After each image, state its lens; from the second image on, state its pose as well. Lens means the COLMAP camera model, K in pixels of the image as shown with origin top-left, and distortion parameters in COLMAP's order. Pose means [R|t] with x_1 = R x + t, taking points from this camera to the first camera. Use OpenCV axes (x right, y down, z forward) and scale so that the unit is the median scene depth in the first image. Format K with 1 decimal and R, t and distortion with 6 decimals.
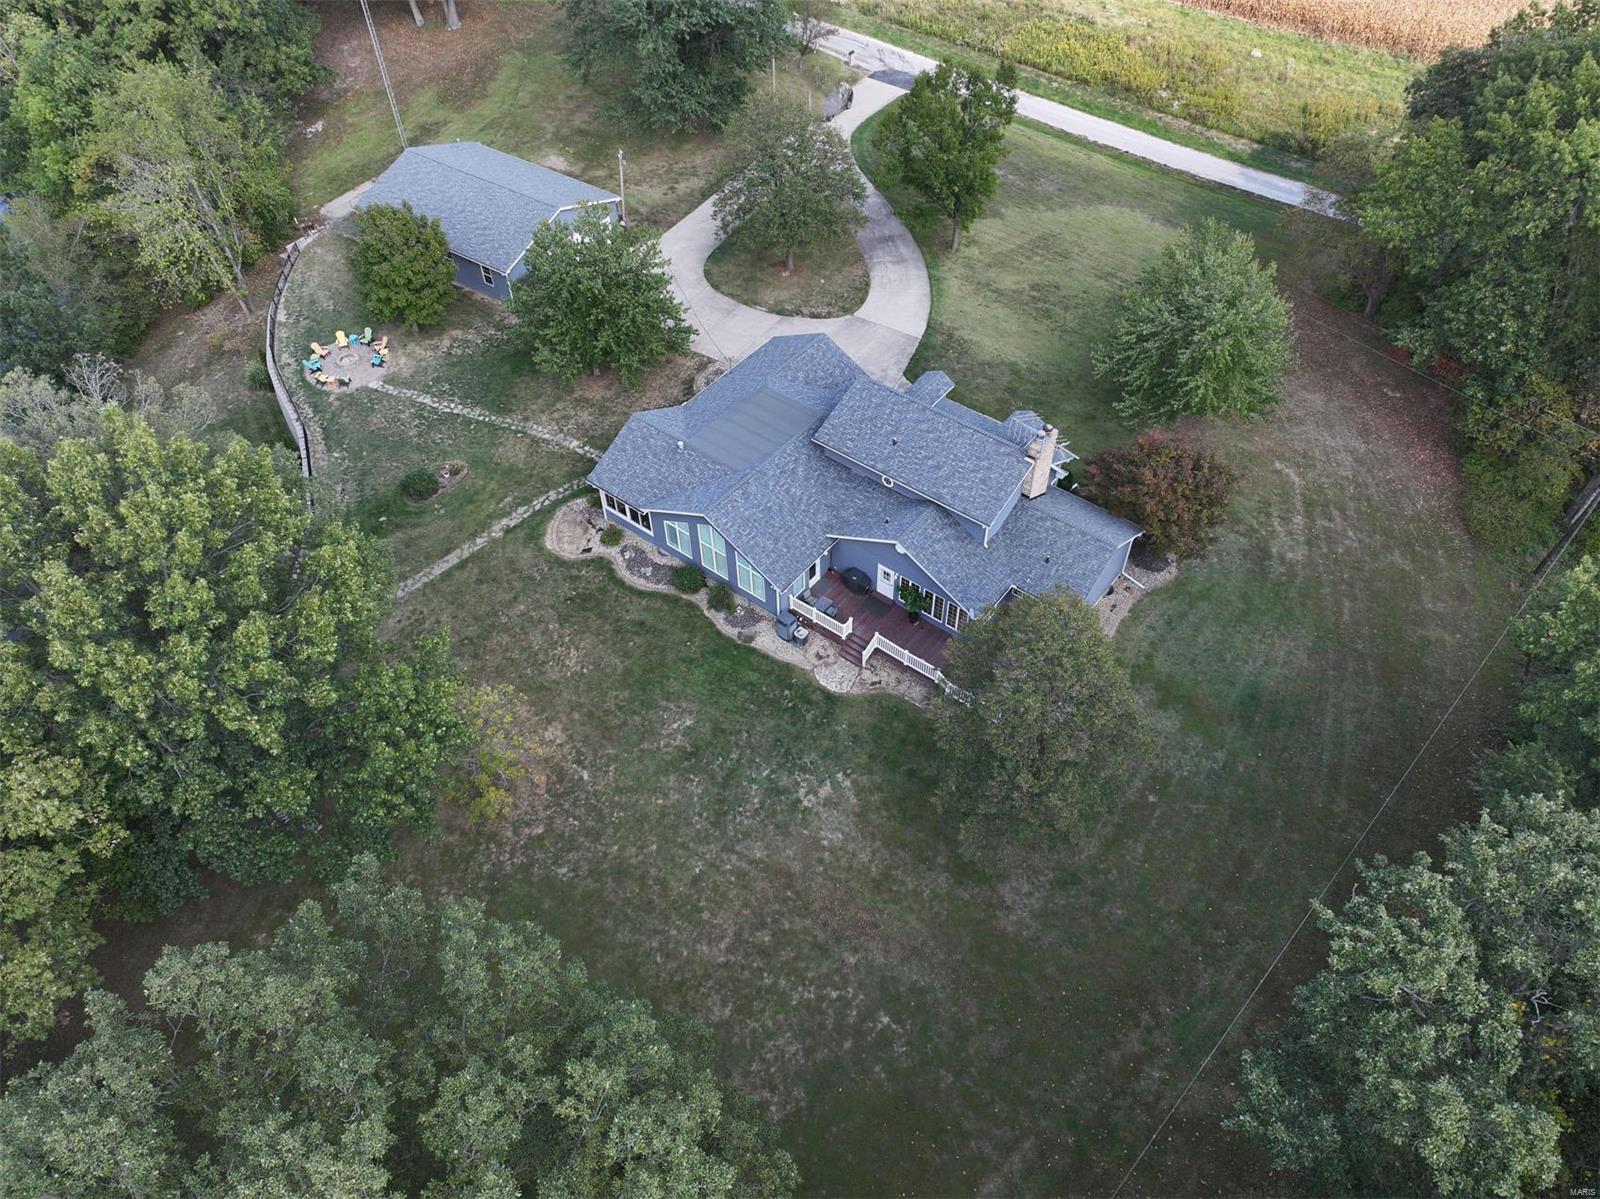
lens RADIAL K [[1119.6, 0, 806.9], [0, 1119.6, 600.7], [0, 0, 1]] dist [0.006722, 0.007807]
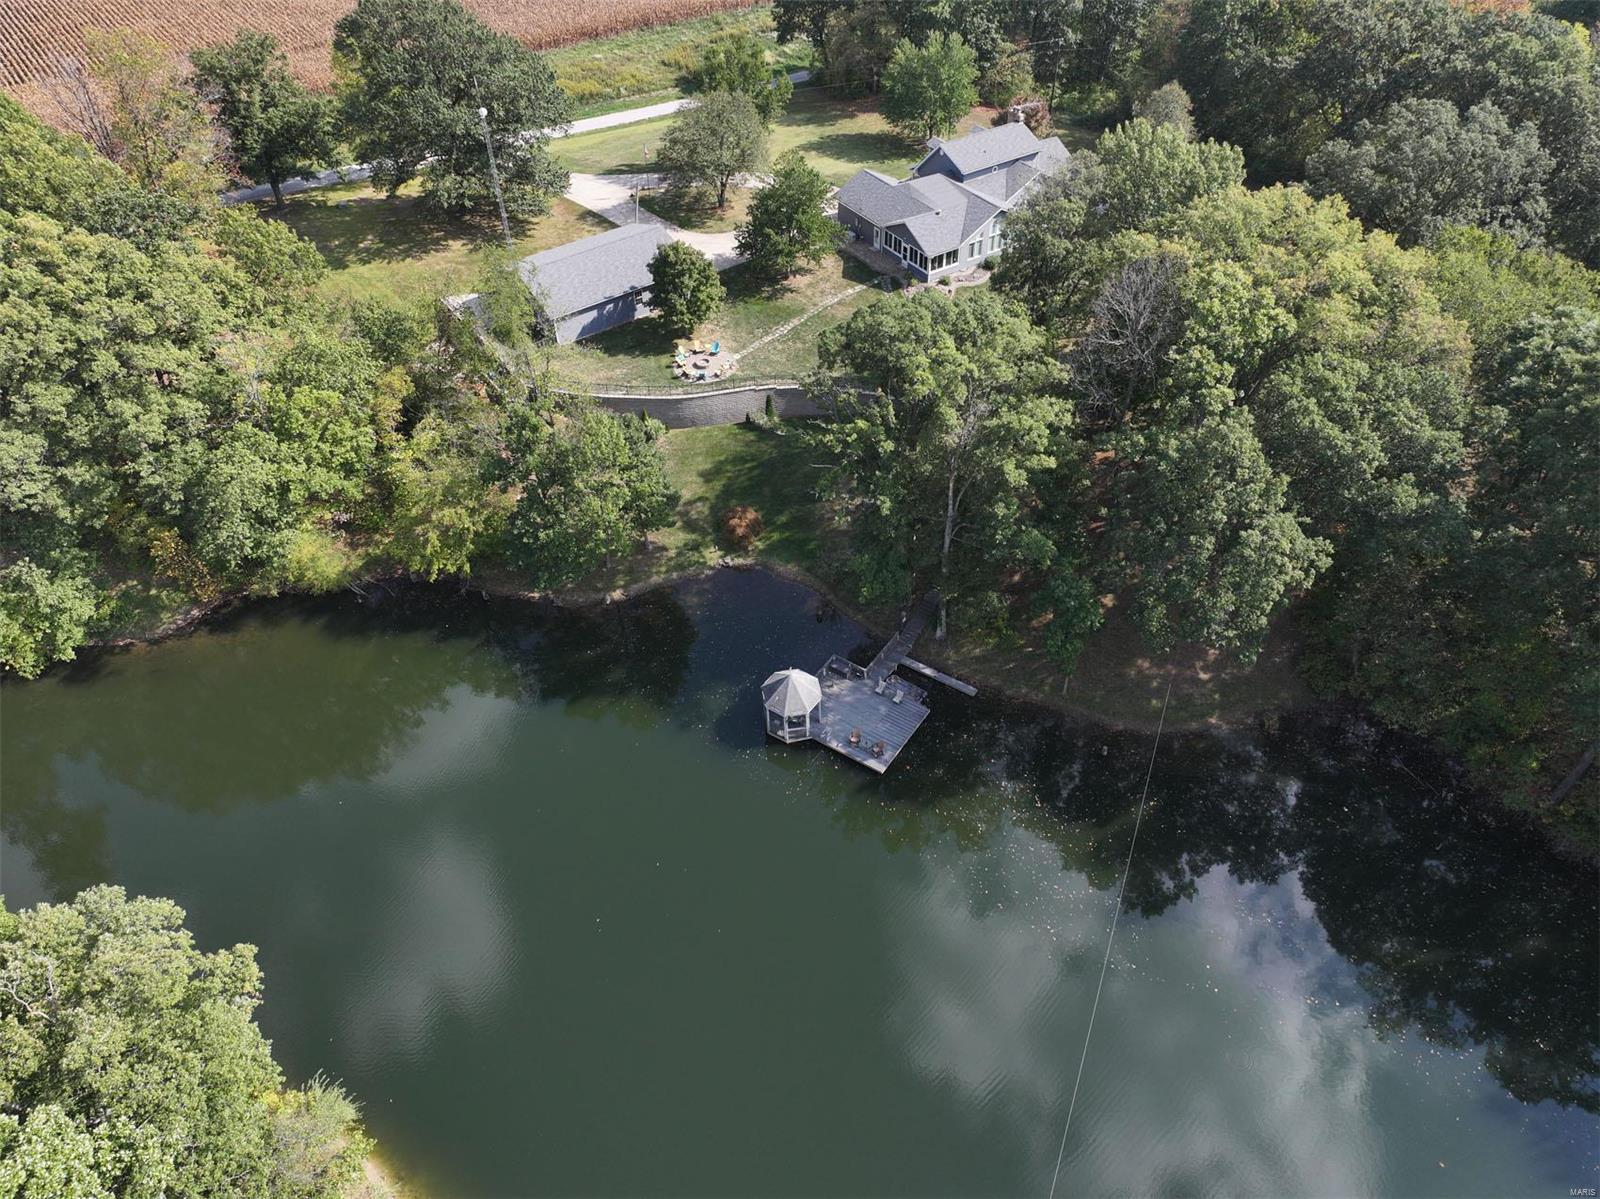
lens RADIAL K [[1124.7, 0, 806.2], [0, 1124.7, 602.3], [0, 0, 1]] dist [-0.006630, 0.026215]
pose [[0.320387, -0.646764, 0.692133, -1.753248], [0.719514, 0.641396, 0.266291, -0.354207], [-0.616159, 0.412683, 0.670851, 0.167330]]
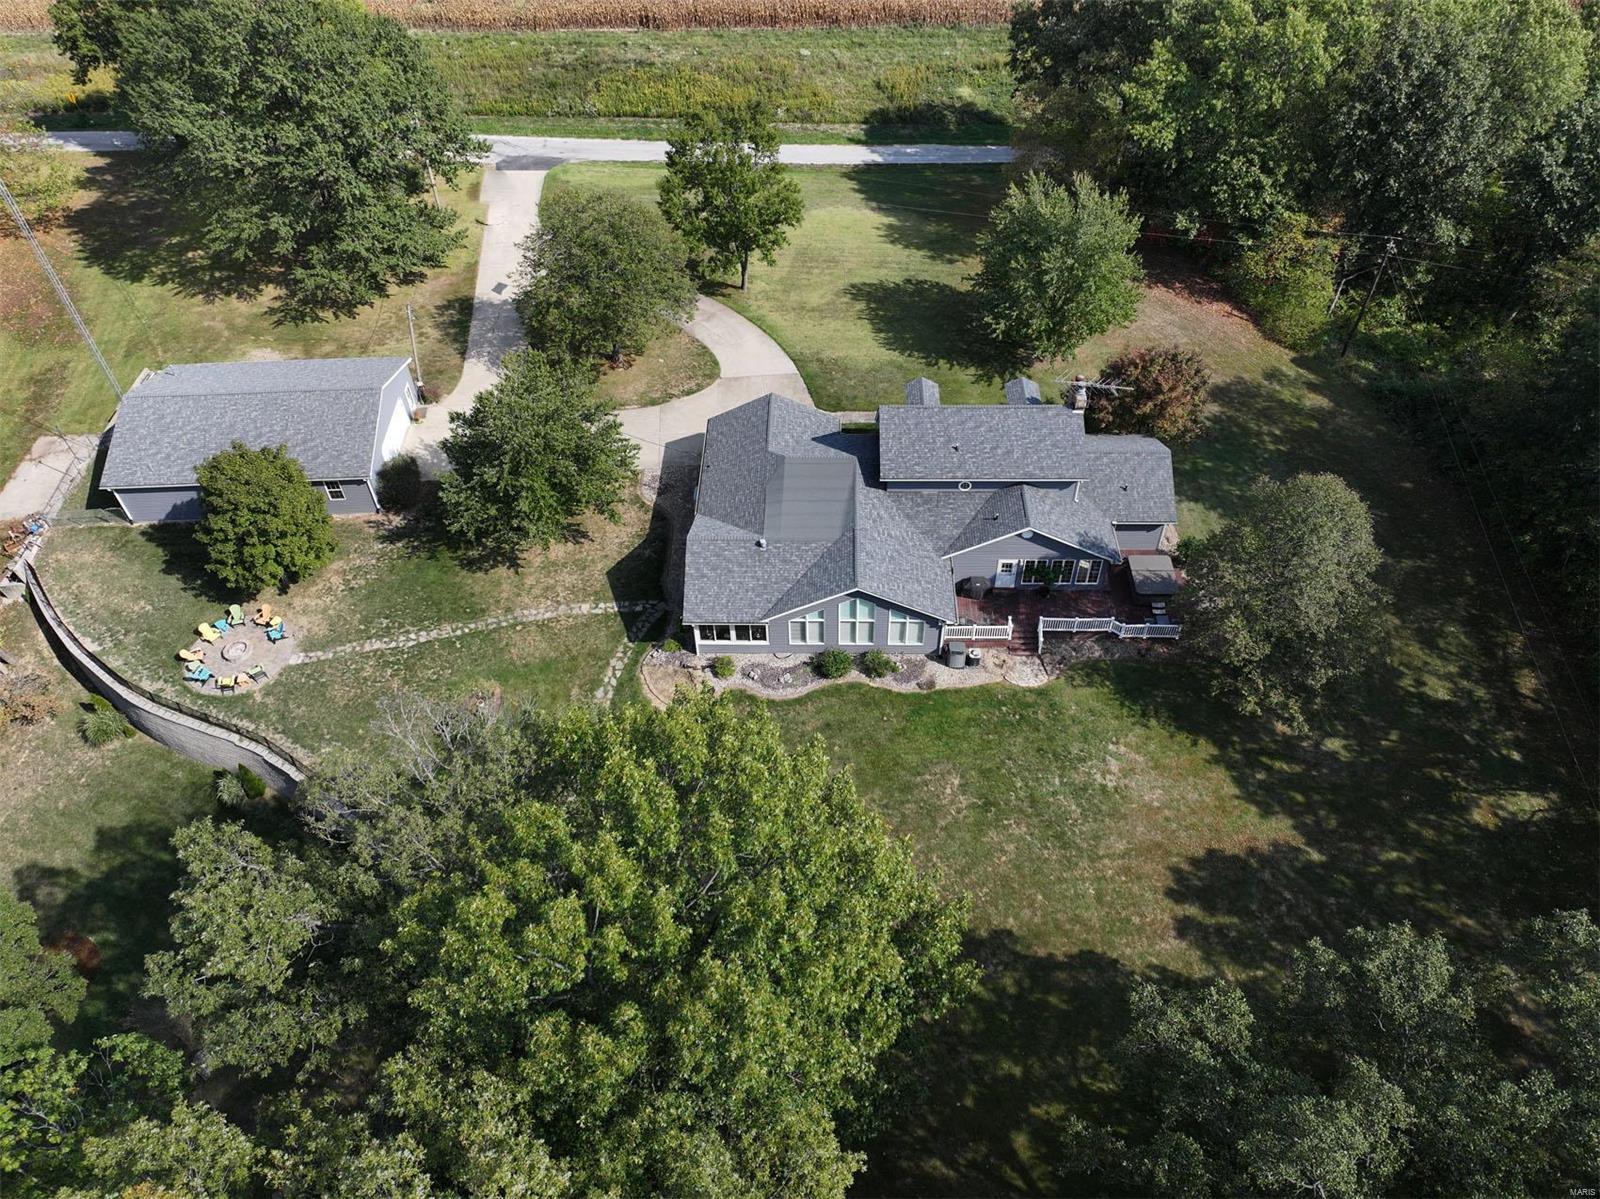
lens RADIAL K [[1119.6, 0, 806.9], [0, 1119.6, 600.7], [0, 0, 1]] dist [0.006722, 0.007807]
pose [[0.800232, -0.438062, 0.409549, -0.468536], [0.453591, 0.888875, 0.064472, -0.132955], [-0.392281, 0.134175, 0.910007, 0.121003]]
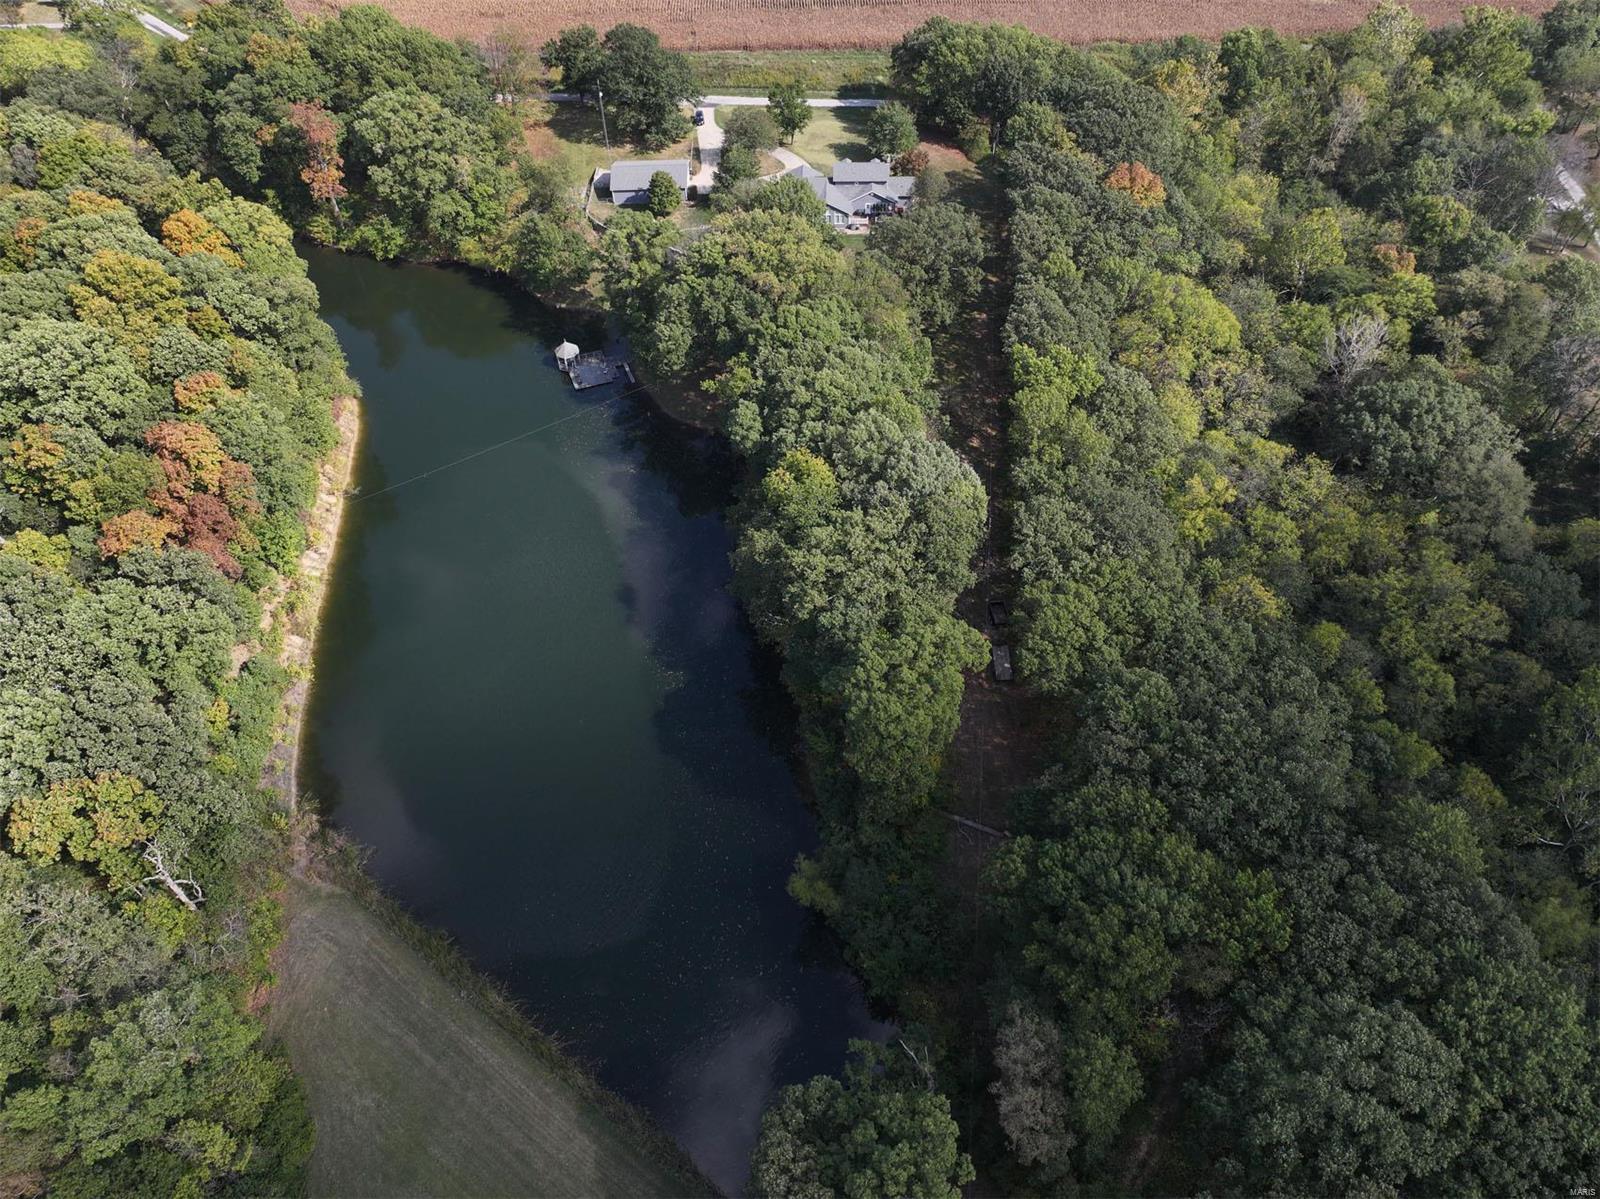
lens RADIAL K [[1119.6, 0, 806.9], [0, 1119.6, 600.7], [0, 0, 1]] dist [0.006722, 0.007807]
pose [[0.805966, -0.434399, 0.402140, -1.998605], [0.448982, 0.891319, 0.062974, 0.758856], [-0.385791, 0.129799, 0.913410, -2.008004]]
